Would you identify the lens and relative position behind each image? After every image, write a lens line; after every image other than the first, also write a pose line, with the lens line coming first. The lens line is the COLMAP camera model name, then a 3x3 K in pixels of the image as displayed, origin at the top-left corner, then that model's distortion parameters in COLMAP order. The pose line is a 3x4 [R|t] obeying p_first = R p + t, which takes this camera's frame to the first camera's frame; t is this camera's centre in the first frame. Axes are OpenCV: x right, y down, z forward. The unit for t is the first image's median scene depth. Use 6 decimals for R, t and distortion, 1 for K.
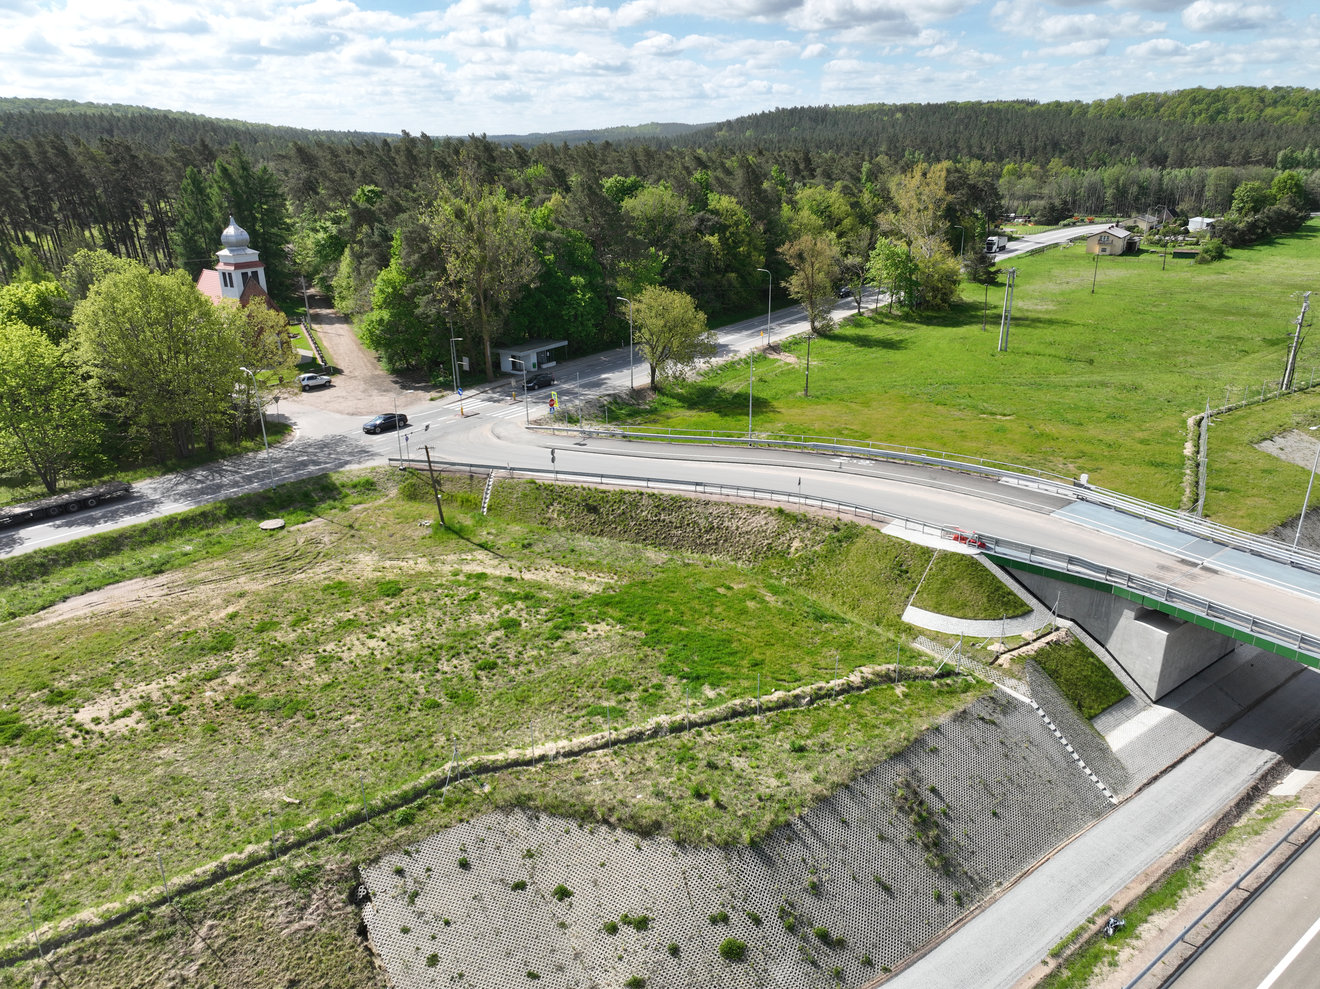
lens RADIAL K [[929.8, 0, 647.2], [0, 929.8, 488.9], [0, 0, 1]] dist [-0.000433, 0.013305]
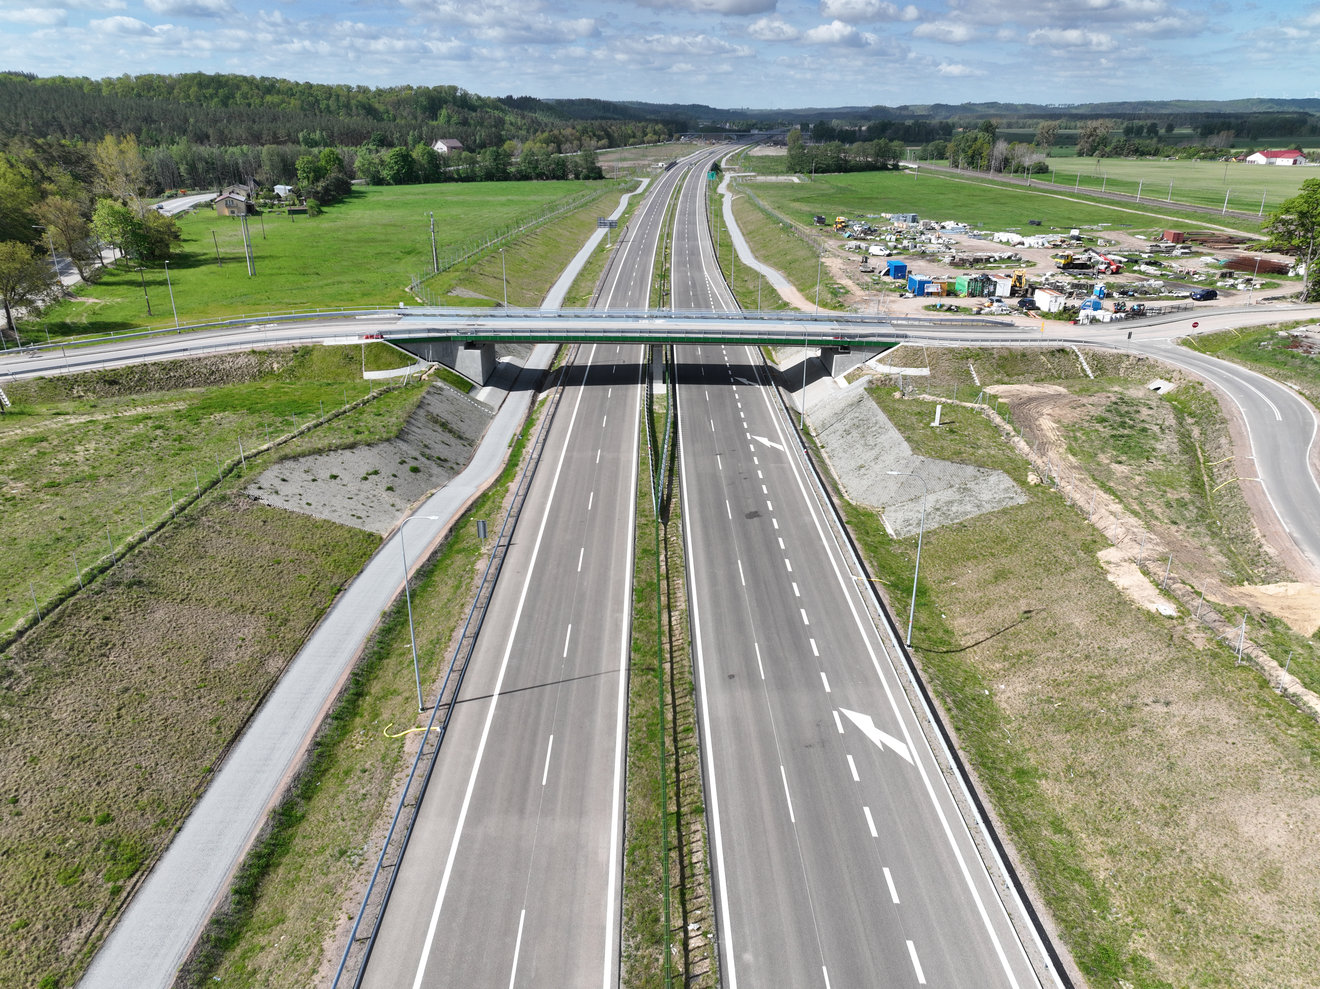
lens RADIAL K [[929.8, 0, 647.2], [0, 929.8, 488.9], [0, 0, 1]] dist [-0.000433, 0.013305]
pose [[0.599002, -0.279180, 0.750503, -0.880105], [0.265546, 0.953473, 0.142741, 0.246464], [-0.755434, 0.113791, 0.645268, -0.620757]]
